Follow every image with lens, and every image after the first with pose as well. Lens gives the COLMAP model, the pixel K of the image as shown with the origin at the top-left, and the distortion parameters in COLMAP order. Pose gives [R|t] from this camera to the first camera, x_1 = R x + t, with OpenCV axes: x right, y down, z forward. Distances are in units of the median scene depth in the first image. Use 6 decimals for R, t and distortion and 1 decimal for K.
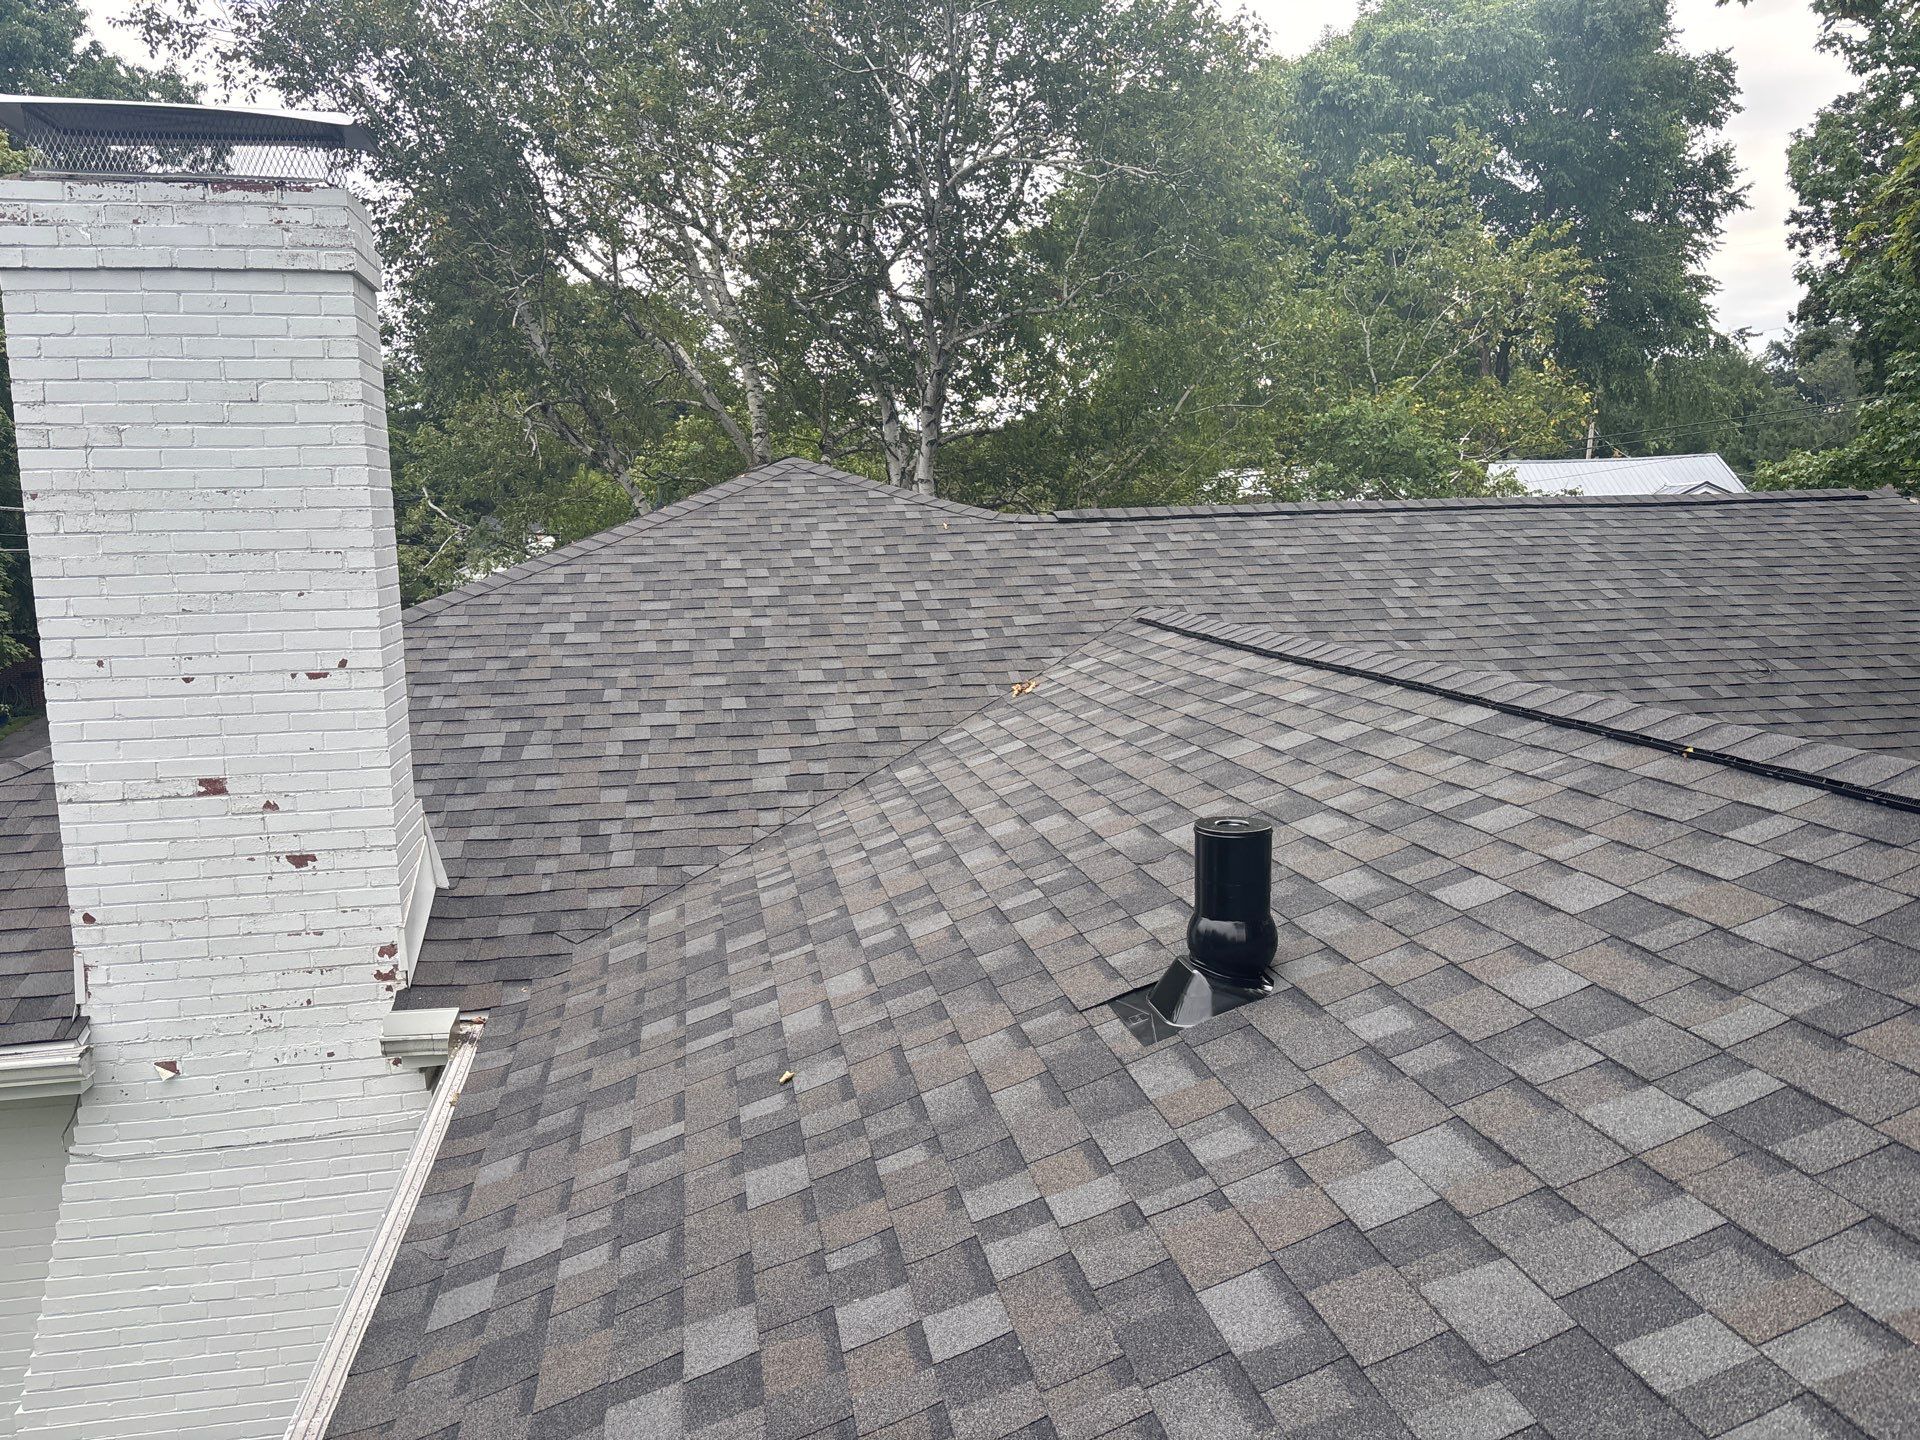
lens RADIAL K [[1446.1, 0, 942.4], [0, 1446.1, 717.1], [0, 0, 1]] dist [0.026647, -0.034613]
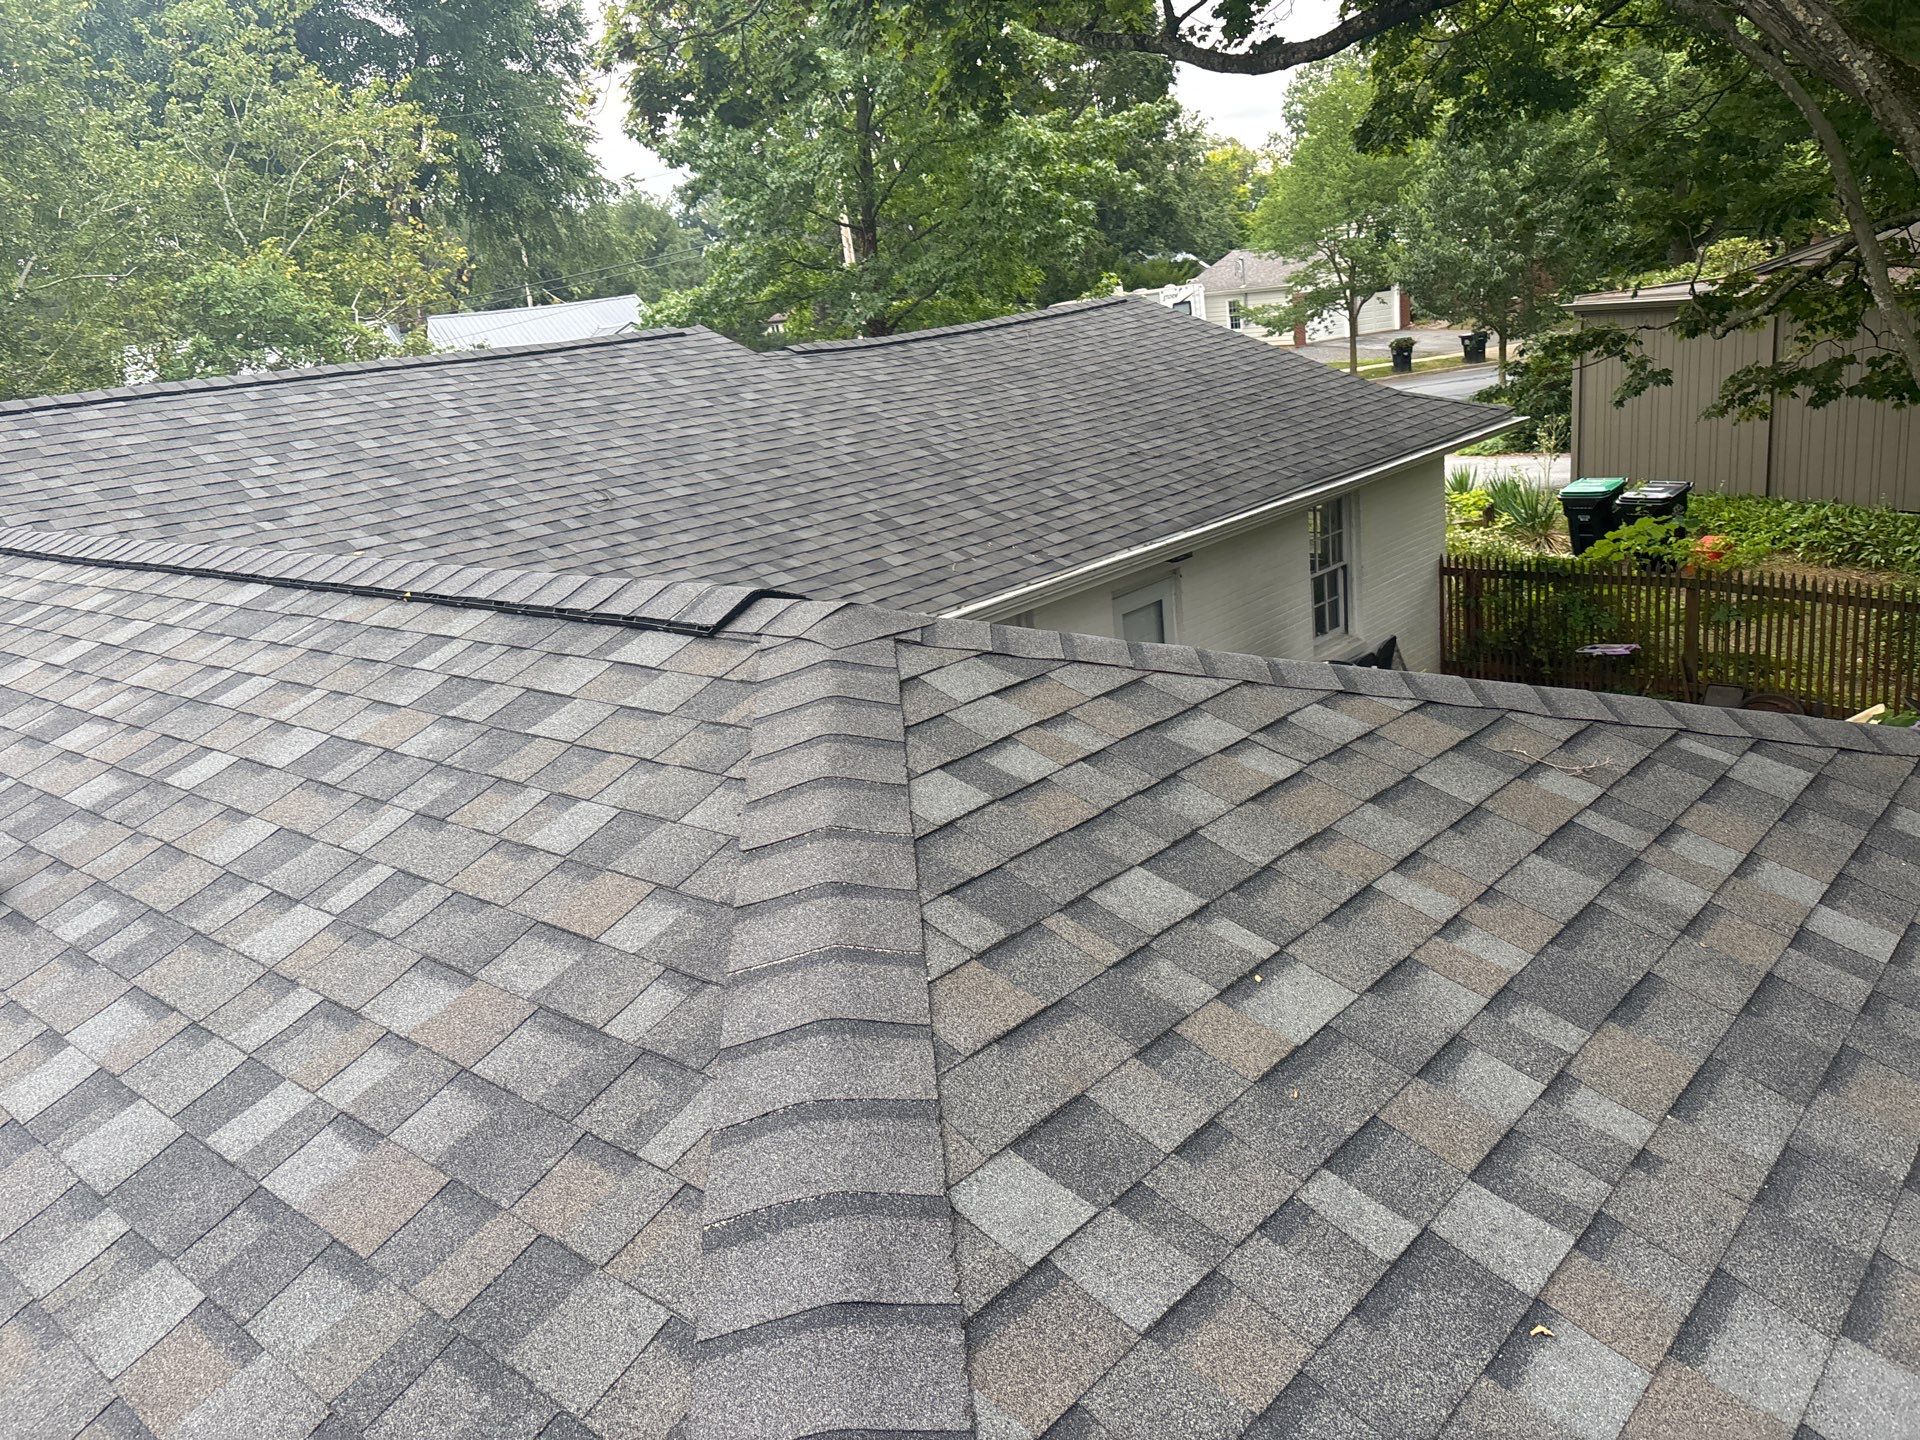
lens RADIAL K [[1446.1, 0, 942.4], [0, 1446.1, 717.1], [0, 0, 1]] dist [0.026647, -0.034613]
pose [[0.779223, -0.231124, 0.582575, 0.074789], [0.175103, 0.972789, 0.151723, 0.007828], [-0.601790, -0.016216, 0.798490, -0.063192]]
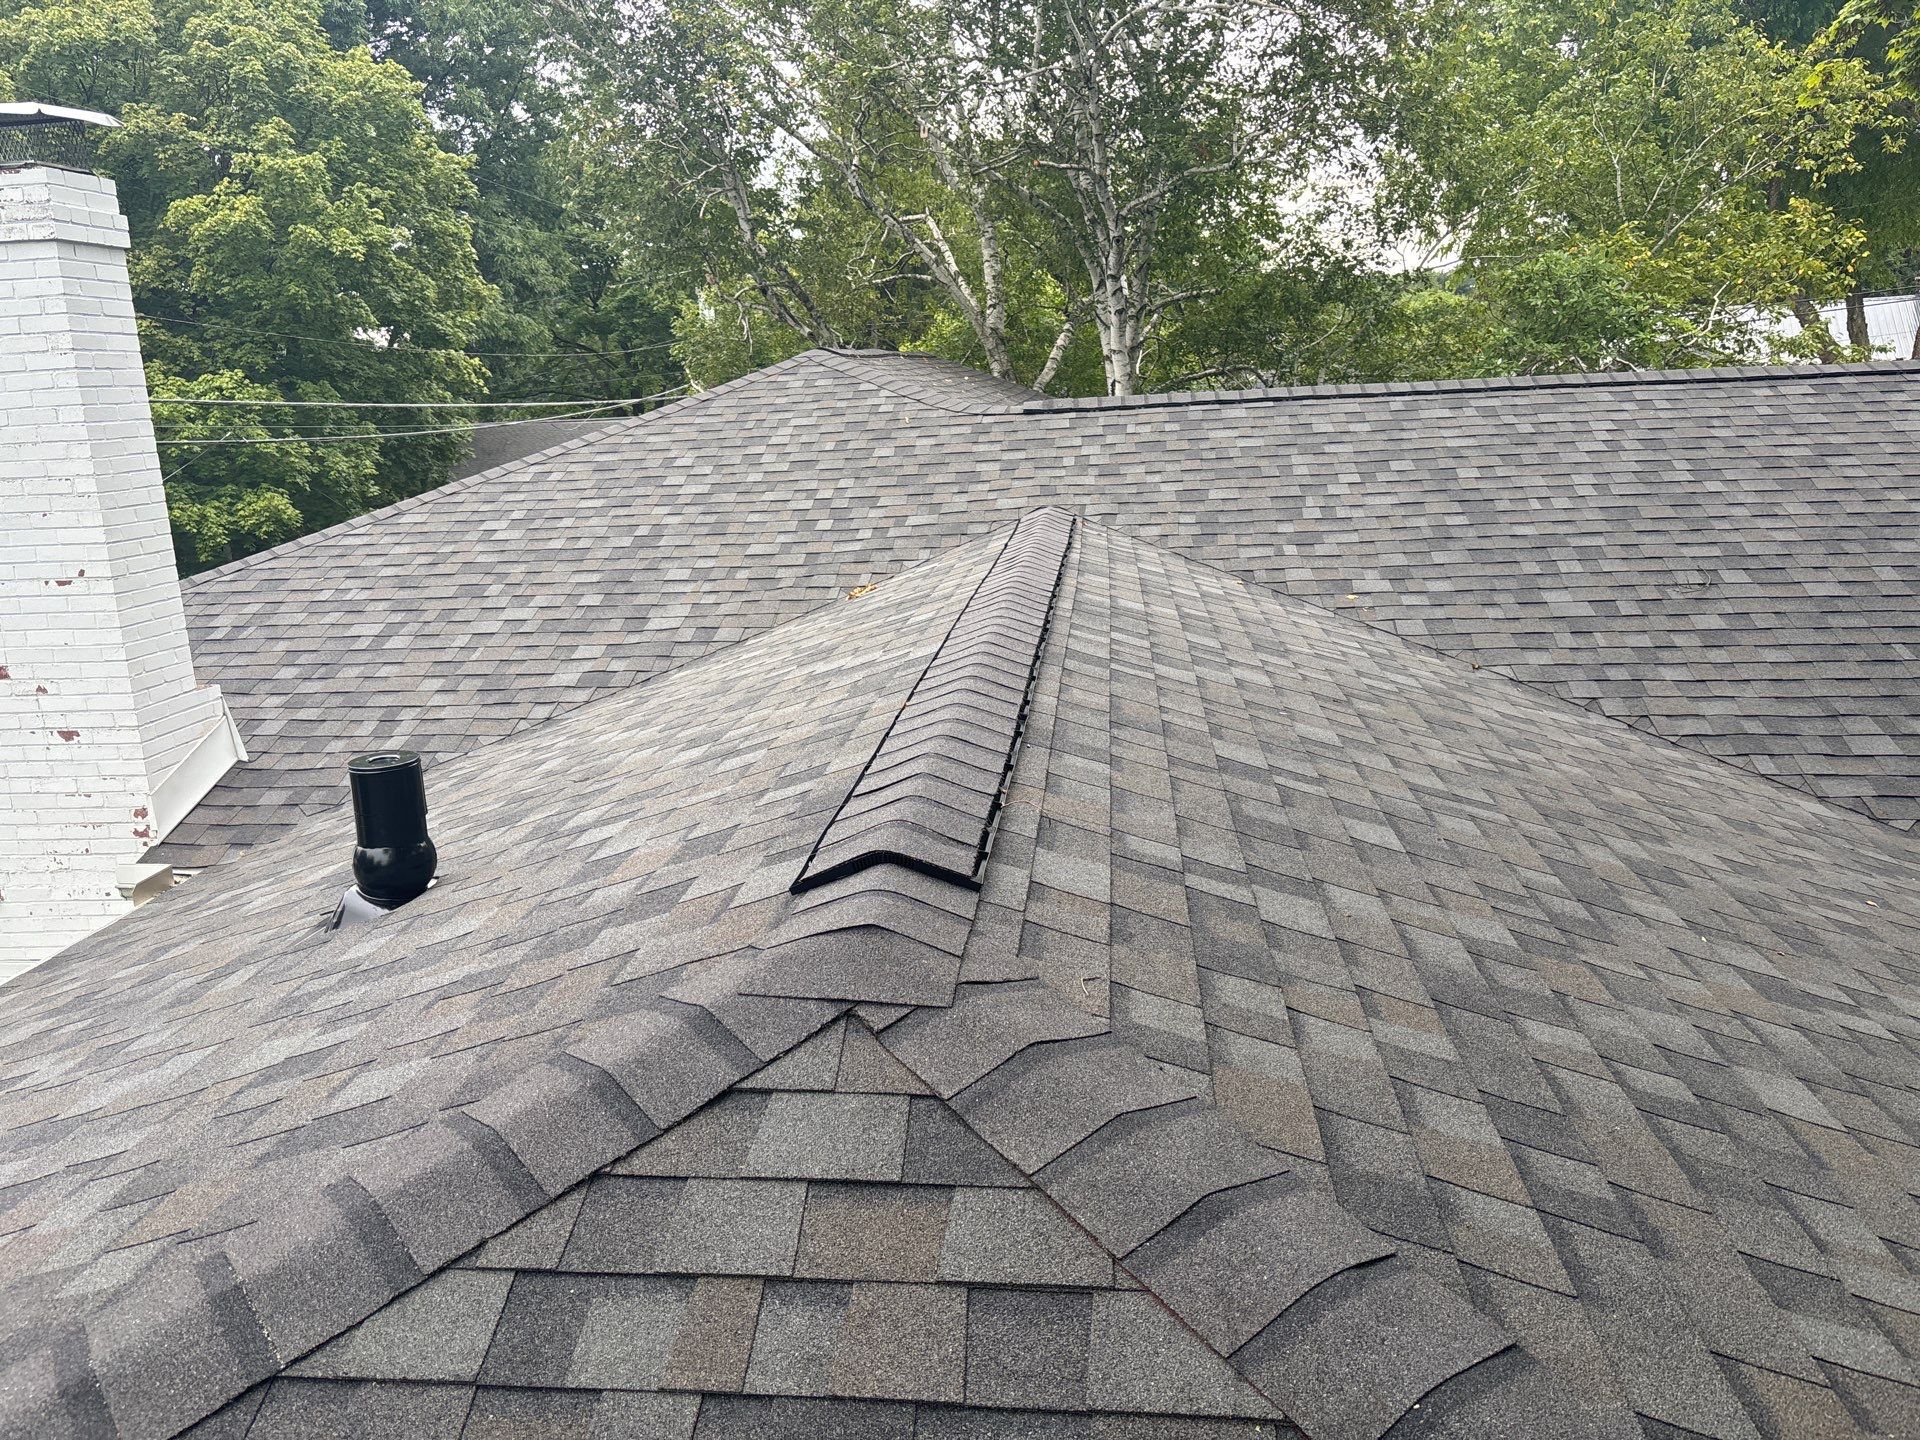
lens RADIAL K [[1446.1, 0, 942.4], [0, 1446.1, 717.1], [0, 0, 1]] dist [0.026647, -0.034613]
pose [[0.958895, 0.044136, -0.280307, 0.382341], [-0.017181, 0.995048, 0.097903, -0.030540], [0.283239, -0.089062, 0.954905, 0.031545]]
